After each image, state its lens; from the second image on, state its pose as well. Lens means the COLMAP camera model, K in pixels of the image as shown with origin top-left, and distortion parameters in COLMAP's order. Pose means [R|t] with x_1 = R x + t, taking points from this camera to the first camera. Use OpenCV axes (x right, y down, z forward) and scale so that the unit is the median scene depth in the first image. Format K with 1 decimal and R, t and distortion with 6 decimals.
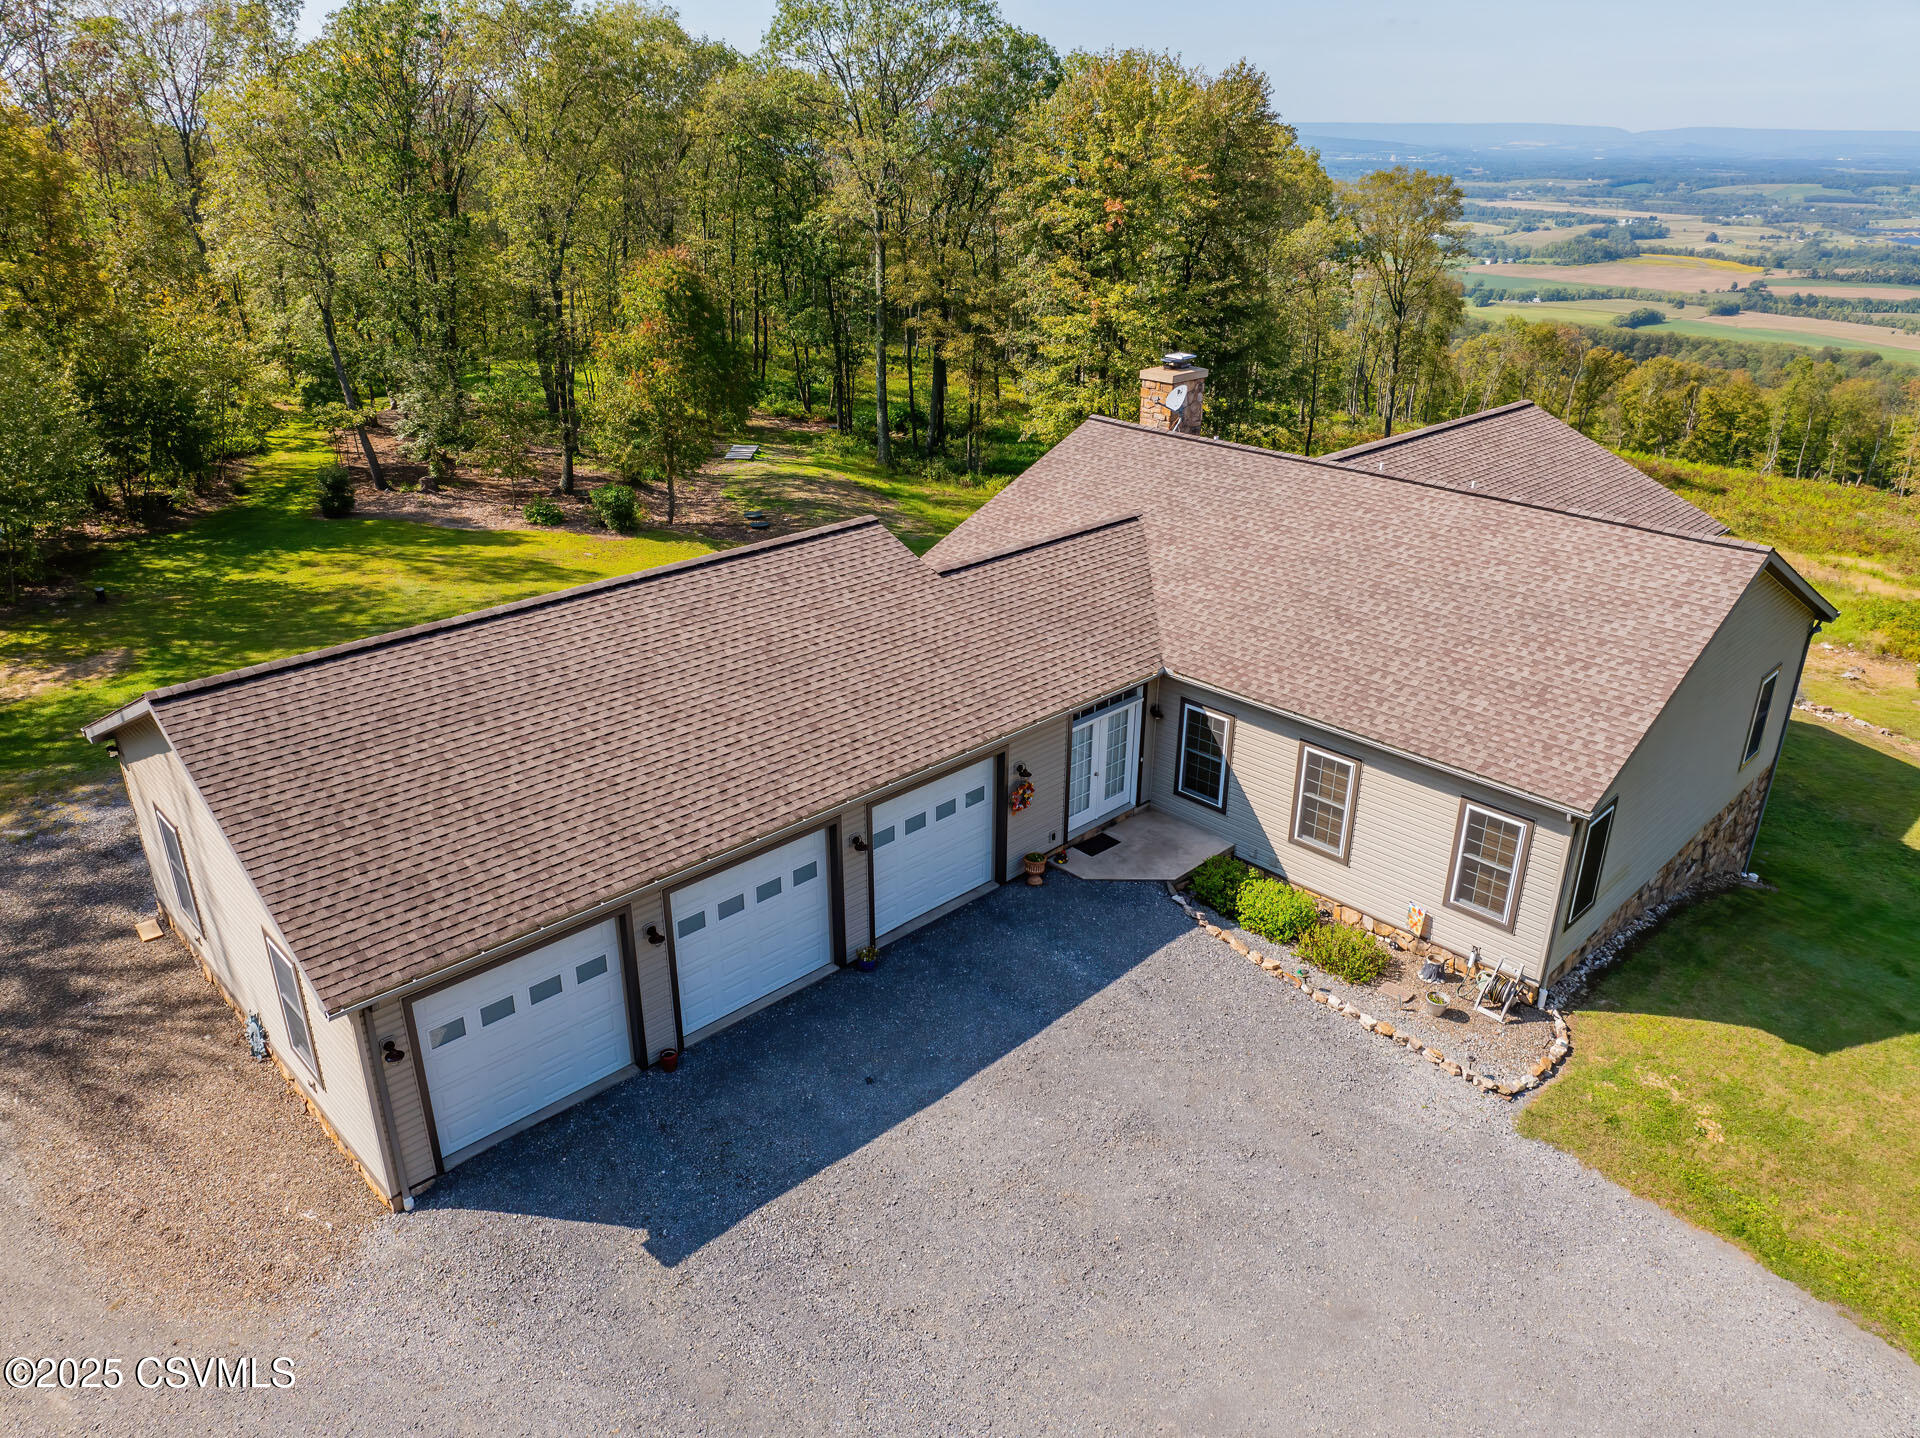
lens RADIAL K [[1350.3, 0, 960.3], [0, 1350.3, 727.4], [0, 0, 1]] dist [-0.058238, 0.032892]
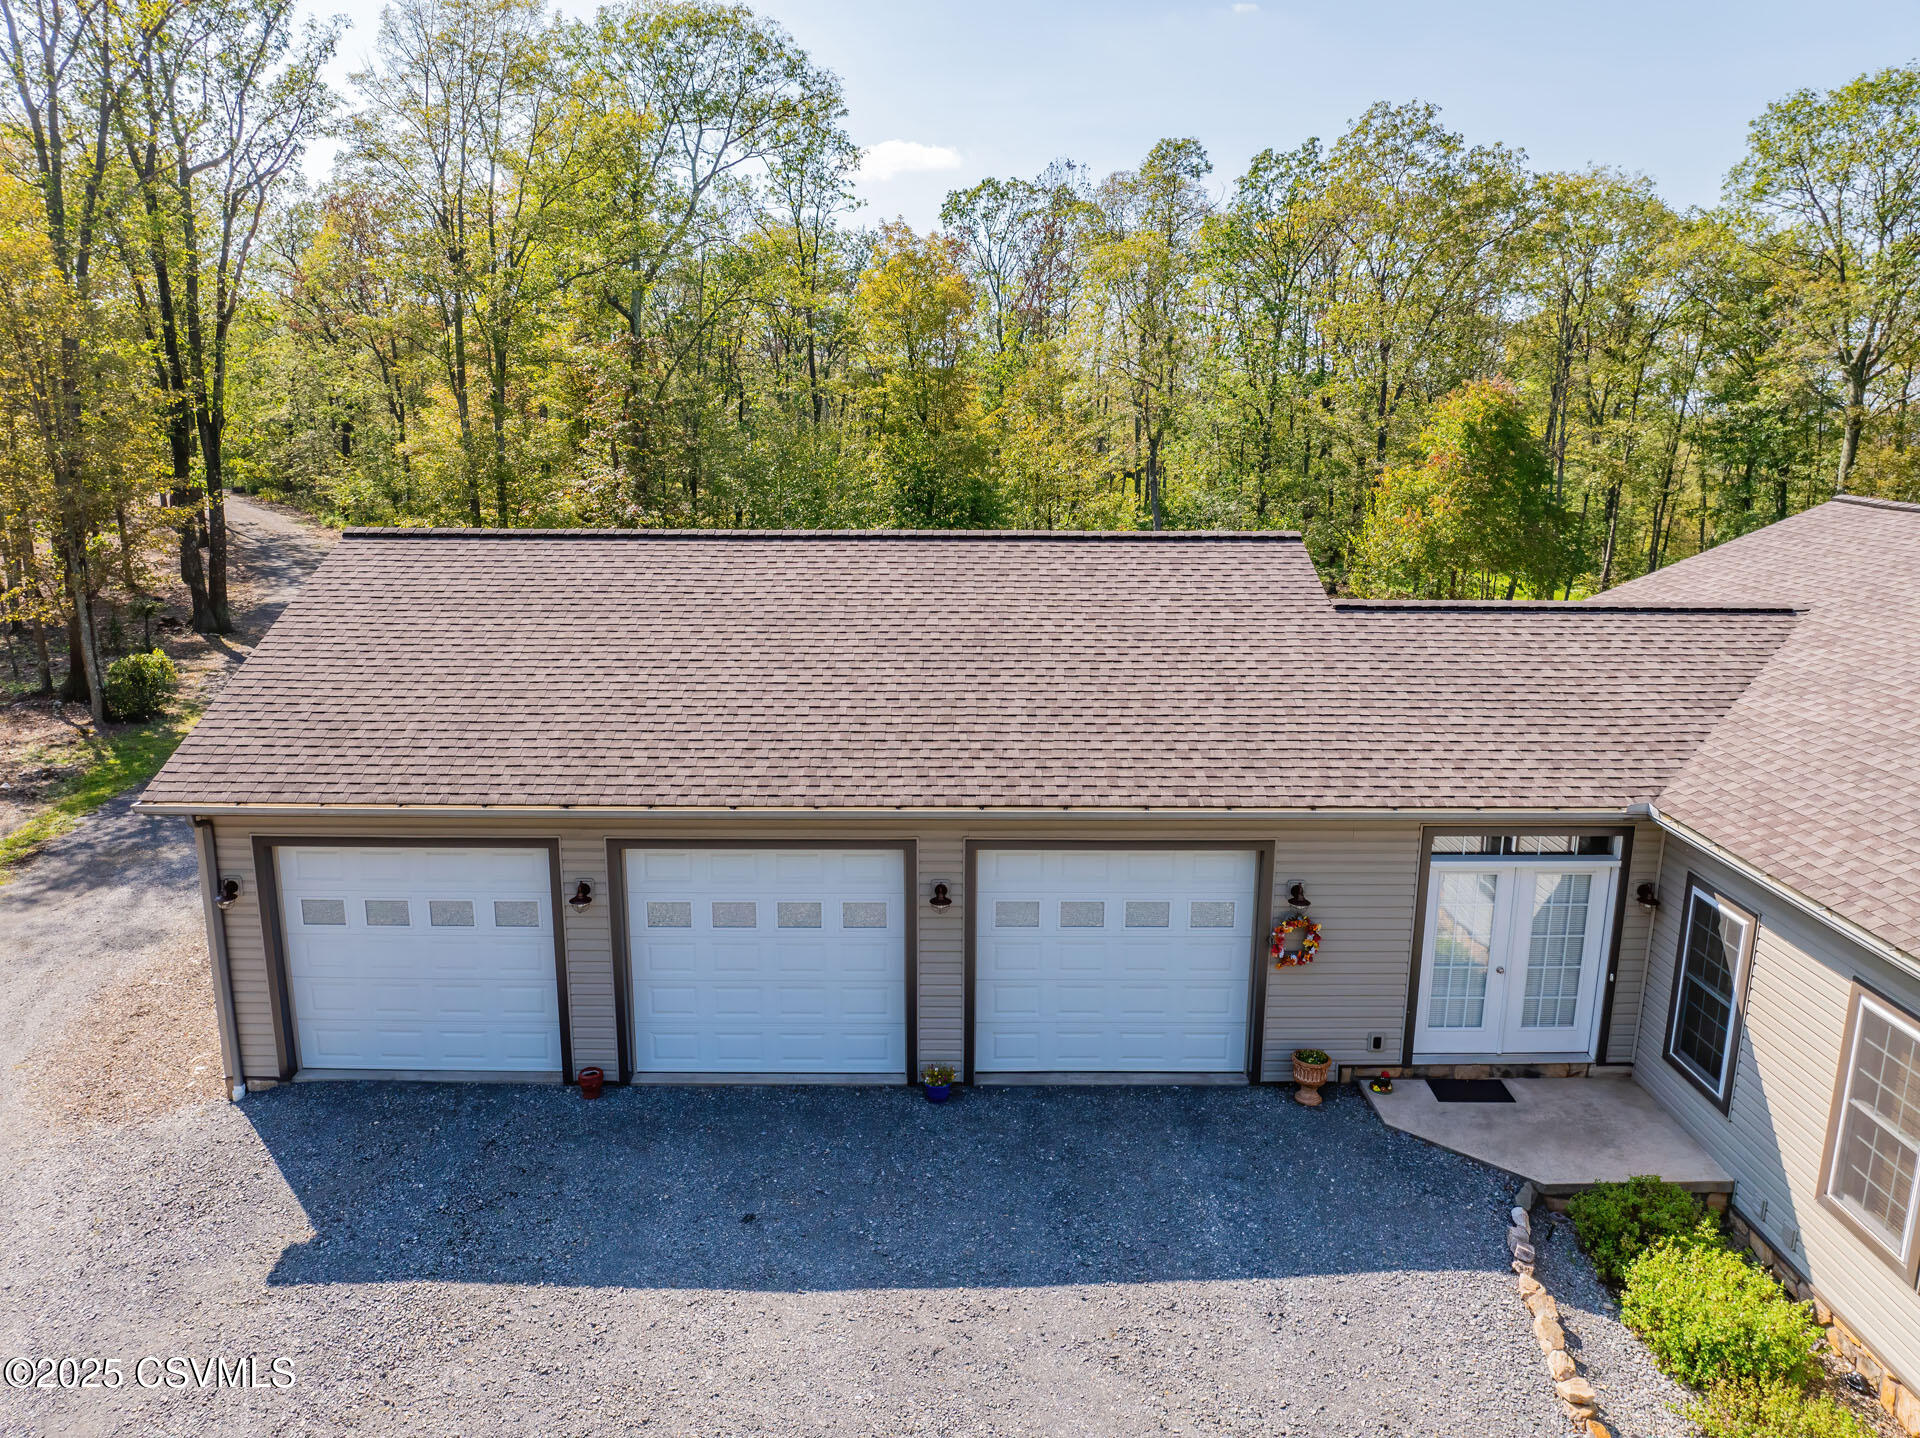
lens RADIAL K [[1350.3, 0, 965.6], [0, 1350.3, 706.6], [0, 0, 1]] dist [-0.058238, 0.032892]
pose [[0.714757, 0.141227, -0.684965, 0.320986], [-0.284653, 0.953351, -0.100470, 0.051164], [0.638824, 0.266789, 0.721615, 0.428049]]
